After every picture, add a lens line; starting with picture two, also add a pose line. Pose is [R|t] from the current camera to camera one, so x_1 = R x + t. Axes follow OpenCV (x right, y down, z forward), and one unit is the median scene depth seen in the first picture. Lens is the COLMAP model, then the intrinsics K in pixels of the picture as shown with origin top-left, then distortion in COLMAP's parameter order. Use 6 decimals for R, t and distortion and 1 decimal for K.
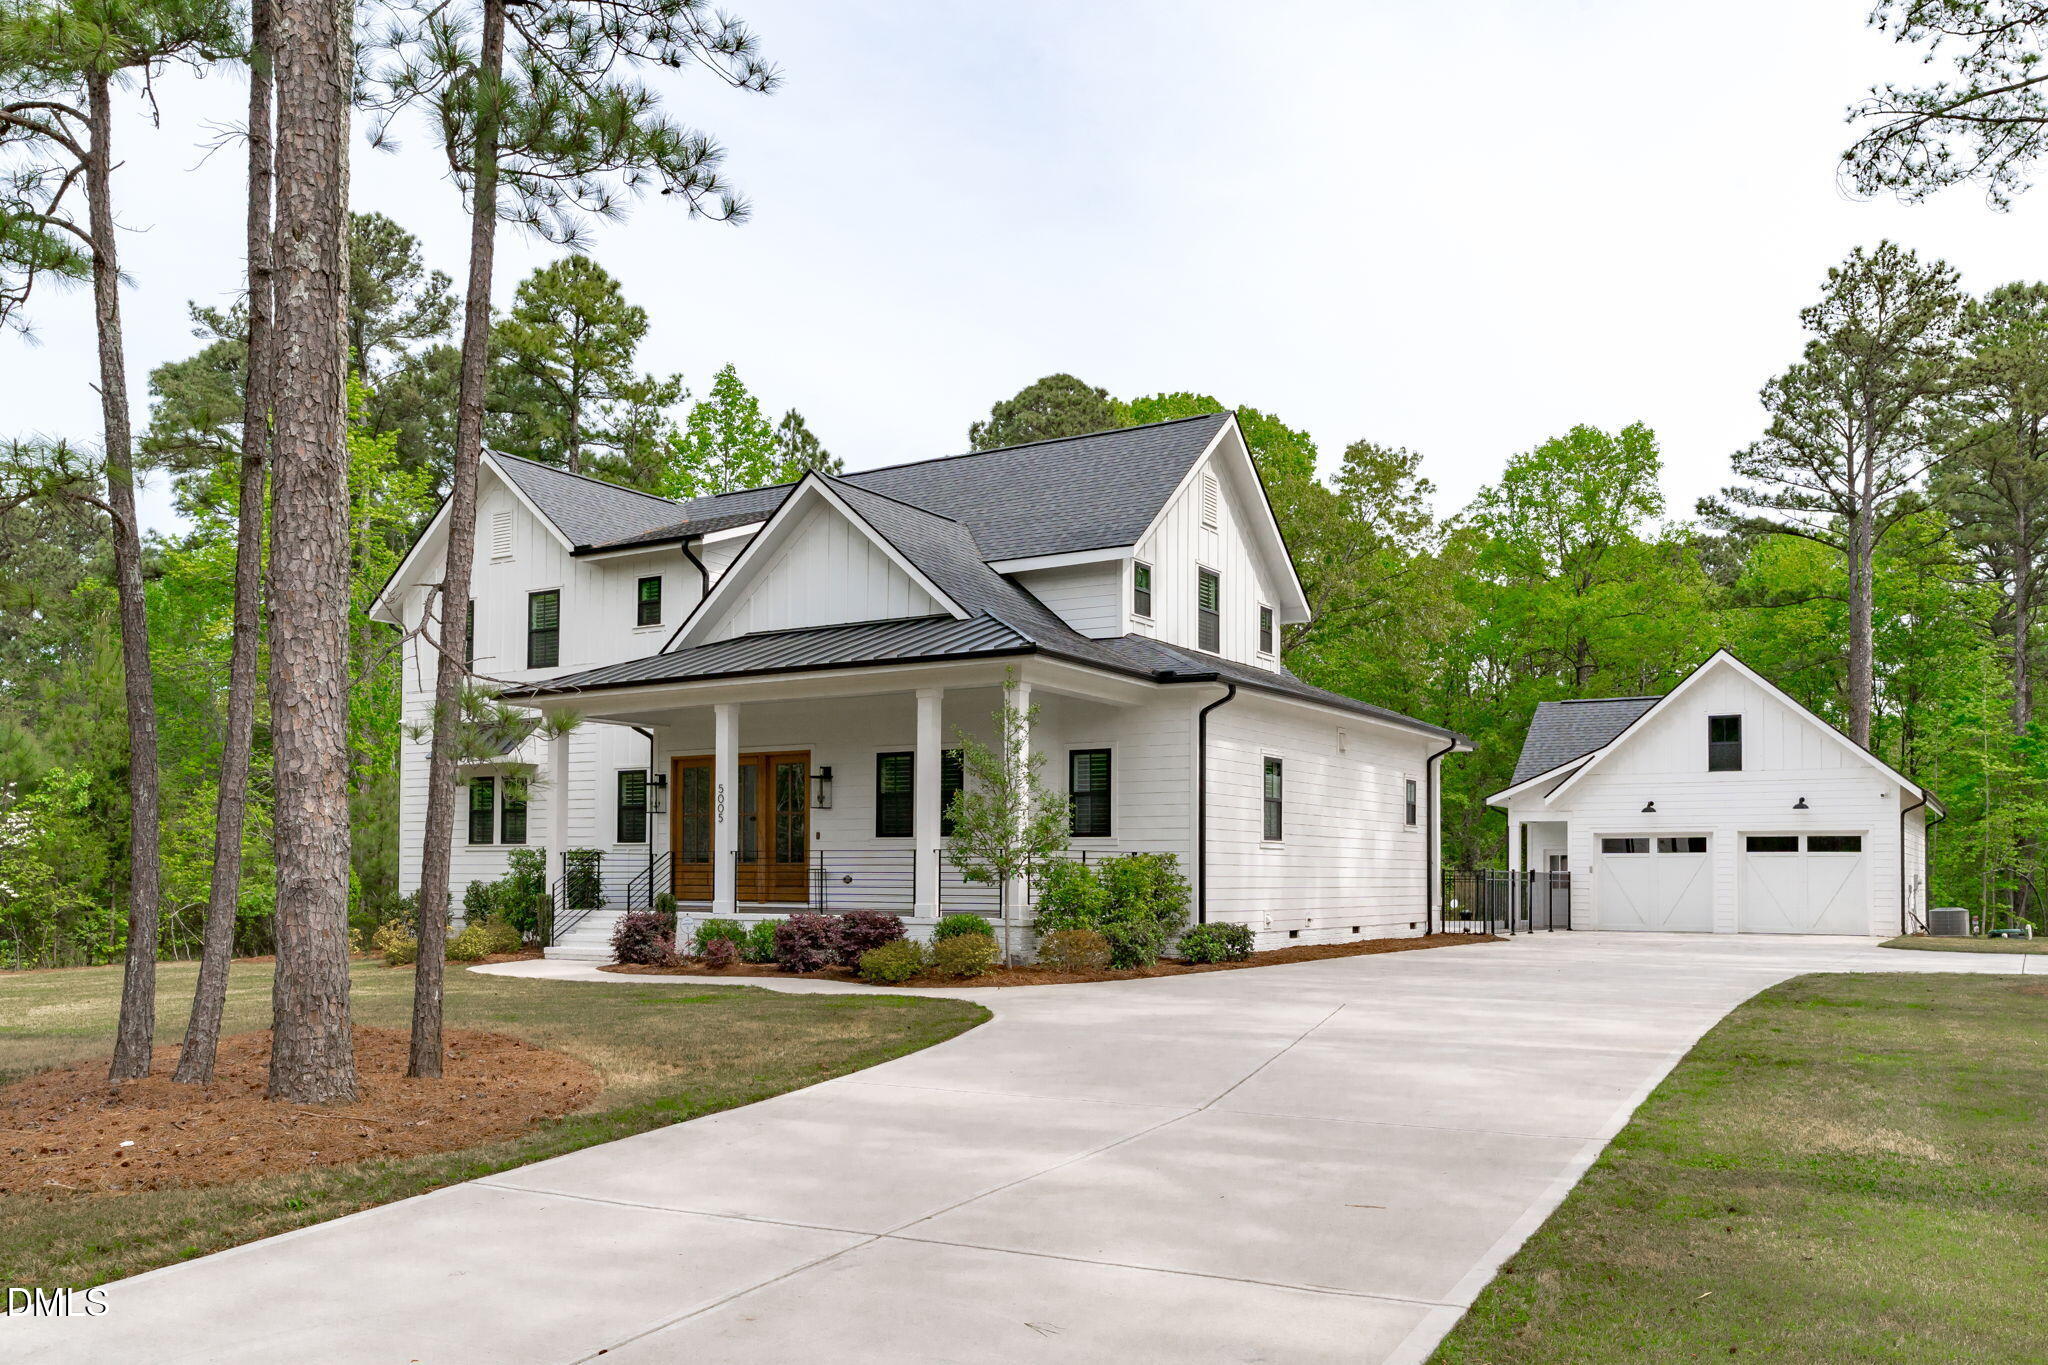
lens RADIAL K [[1646.0, 0, 1031.6], [0, 1646.0, 732.3], [0, 0, 1]] dist [0.007988, -0.001354]
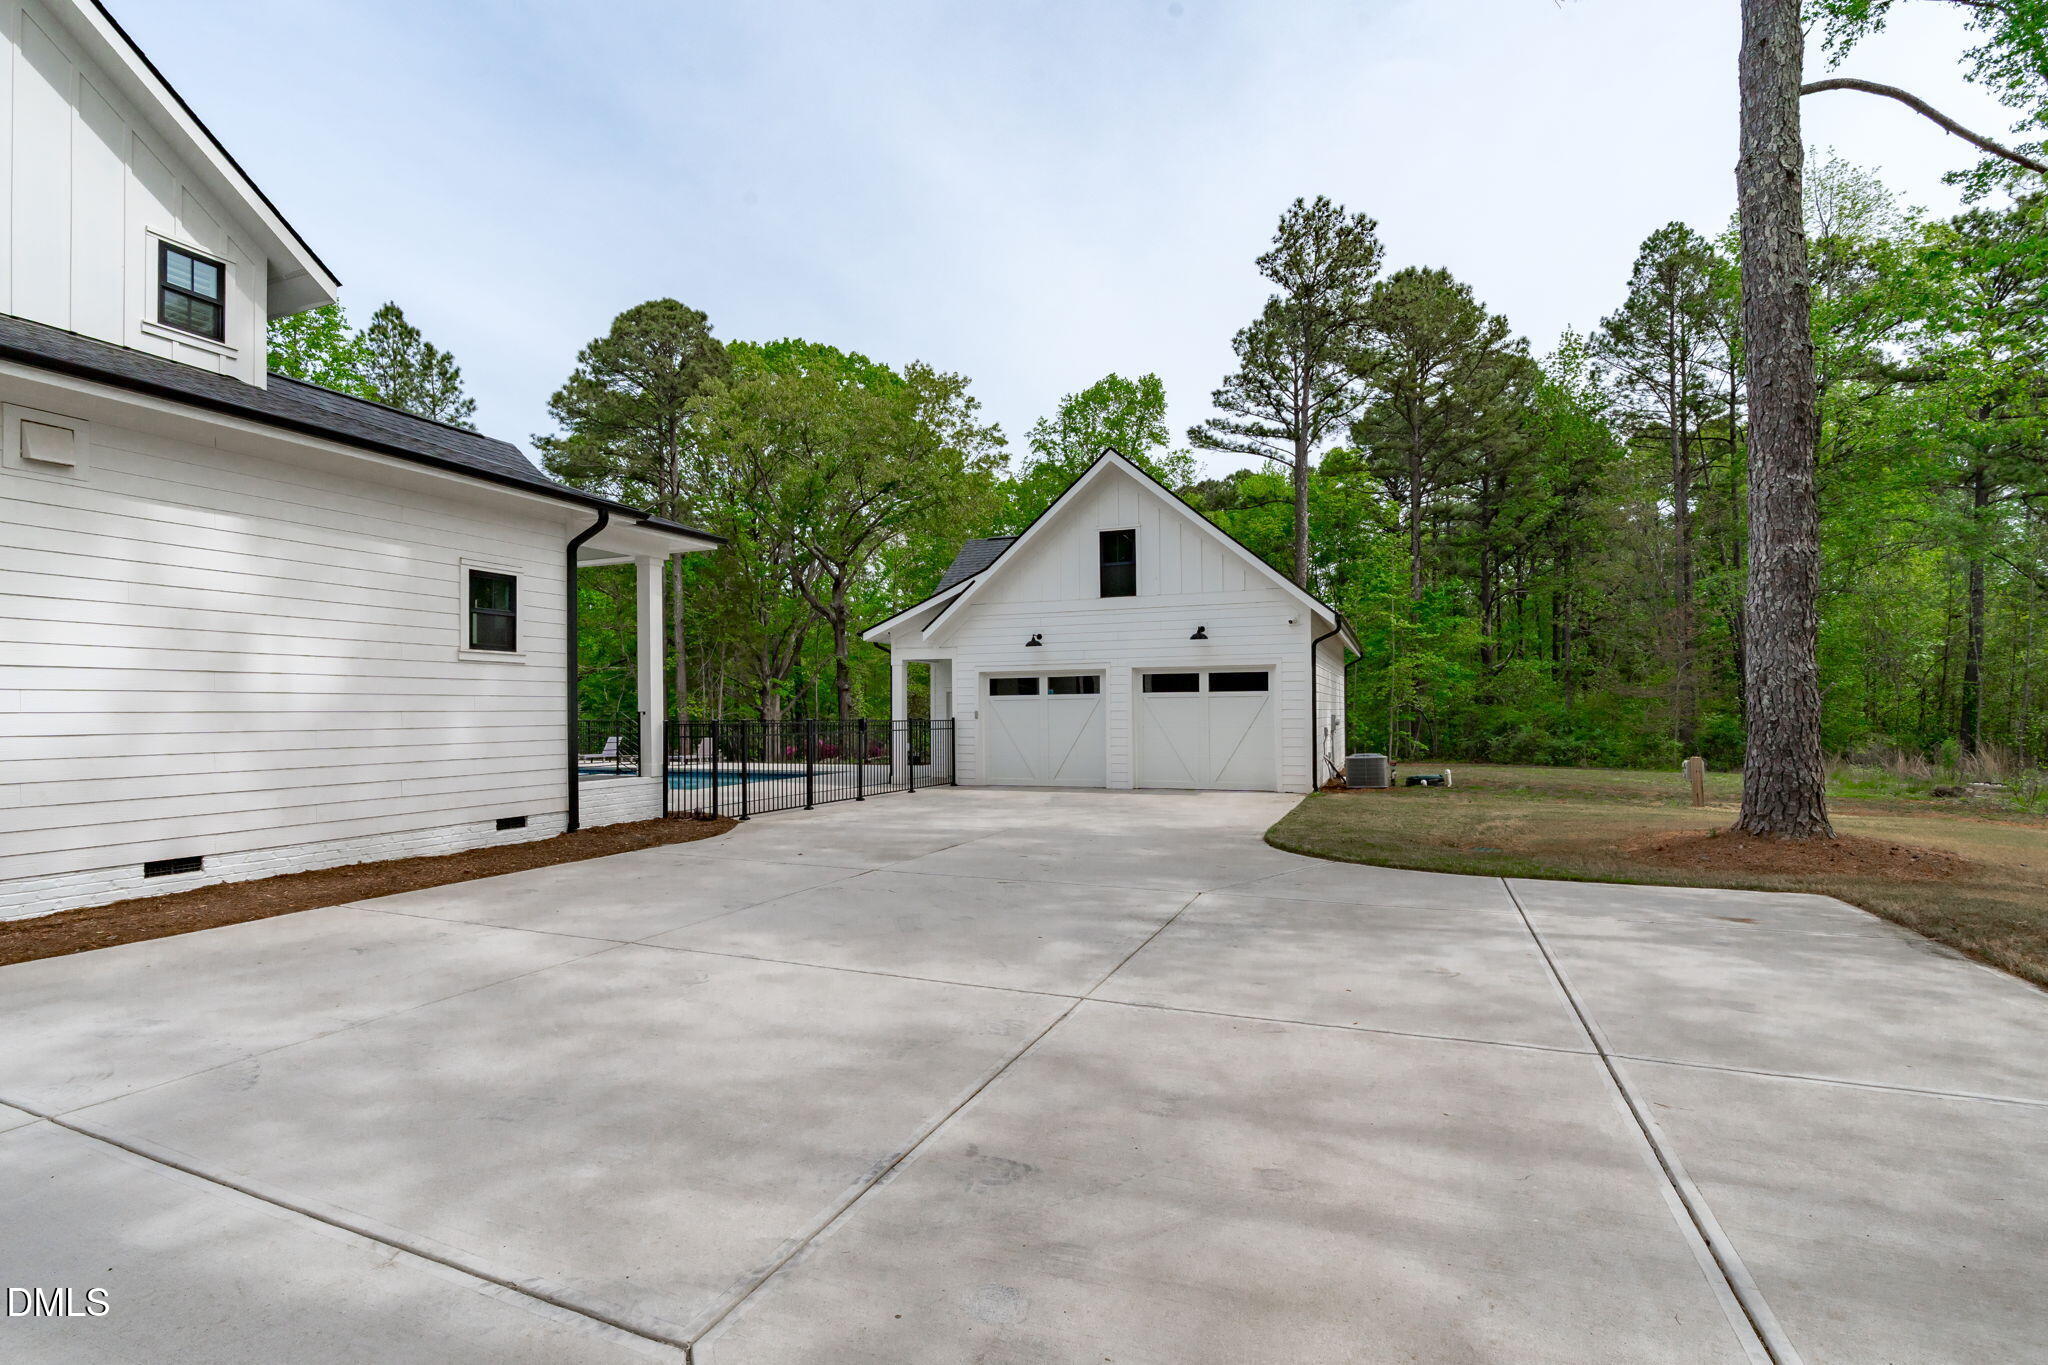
lens RADIAL K [[895.2, 0, 1016.3], [0, 895.2, 652.9], [0, 0, 1]] dist [0.016818, 0.000064]
pose [[0.990612, -0.006066, 0.136568, 0.197031], [0.003056, 0.999748, 0.022238, 0.026884], [-0.136668, -0.021612, 0.990381, 0.355432]]
